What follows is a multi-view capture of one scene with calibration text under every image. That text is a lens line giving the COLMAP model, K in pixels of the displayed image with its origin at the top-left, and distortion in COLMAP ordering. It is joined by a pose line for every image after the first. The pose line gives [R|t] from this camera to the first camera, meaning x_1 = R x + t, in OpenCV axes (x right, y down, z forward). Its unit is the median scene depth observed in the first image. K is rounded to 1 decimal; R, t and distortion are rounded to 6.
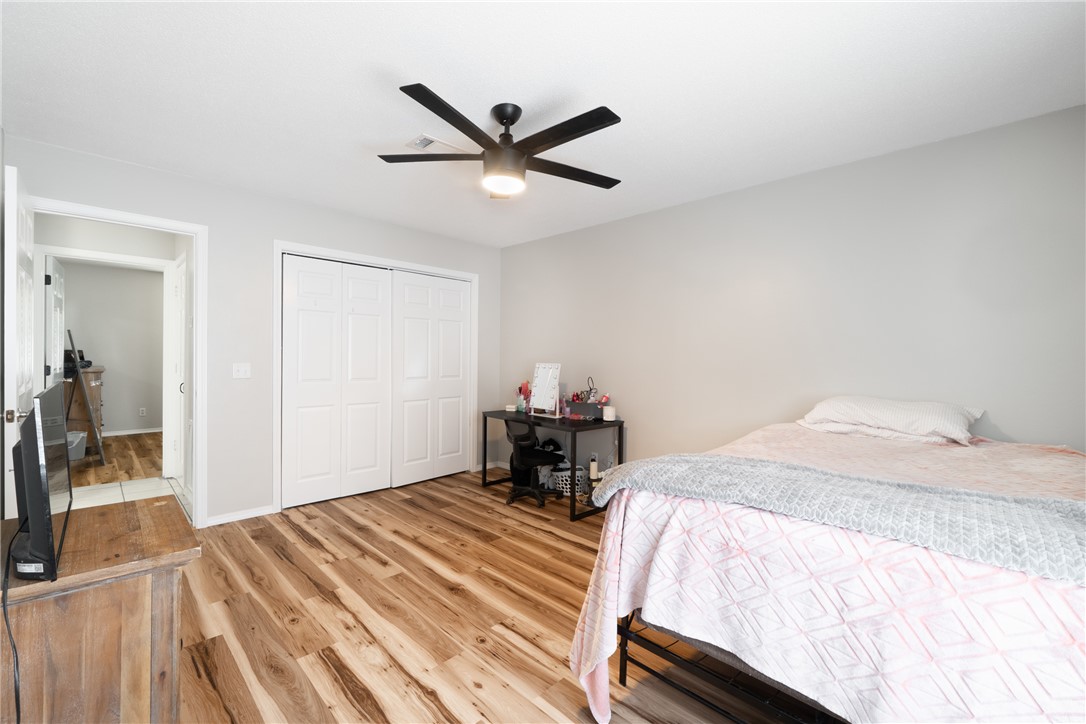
lens RADIAL K [[457.6, 0, 542.1], [0, 457.6, 361.5], [0, 0, 1]] dist [-0.003656, 0.000061]
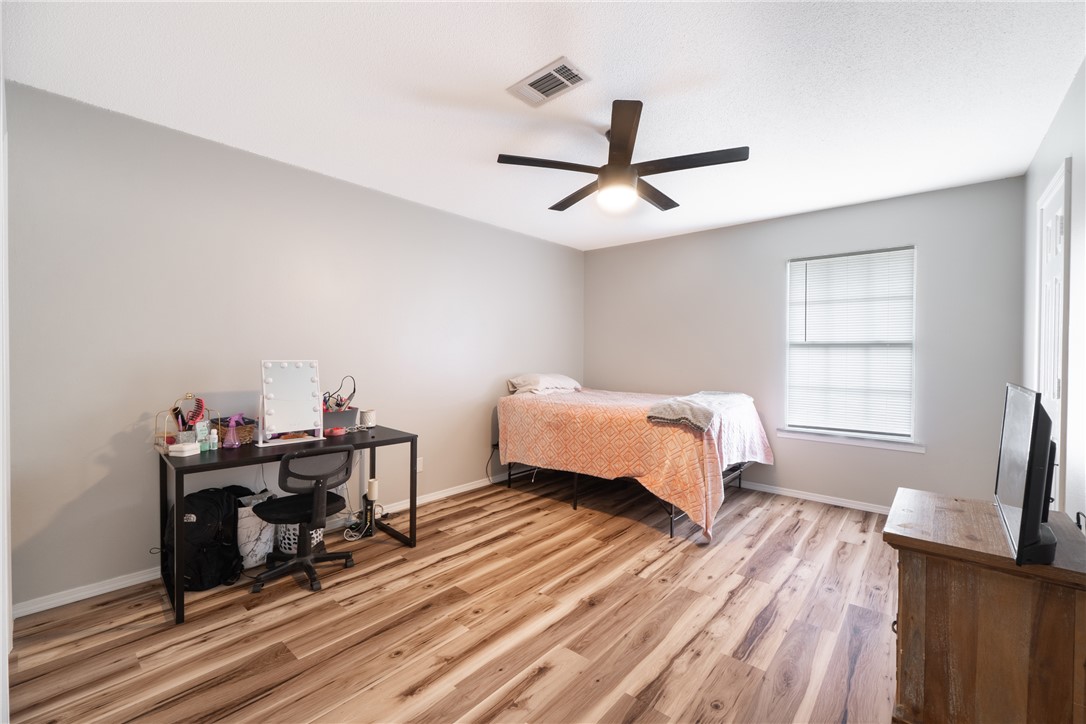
lens RADIAL K [[457.6, 0, 541.4], [0, 457.6, 358.8], [0, 0, 1]] dist [-0.003656, 0.000061]
pose [[-0.075348, -0.023709, 0.996875, -1.035995], [0.000688, 0.999716, 0.023829, -0.019041], [-0.997157, 0.002481, -0.075310, 1.105256]]
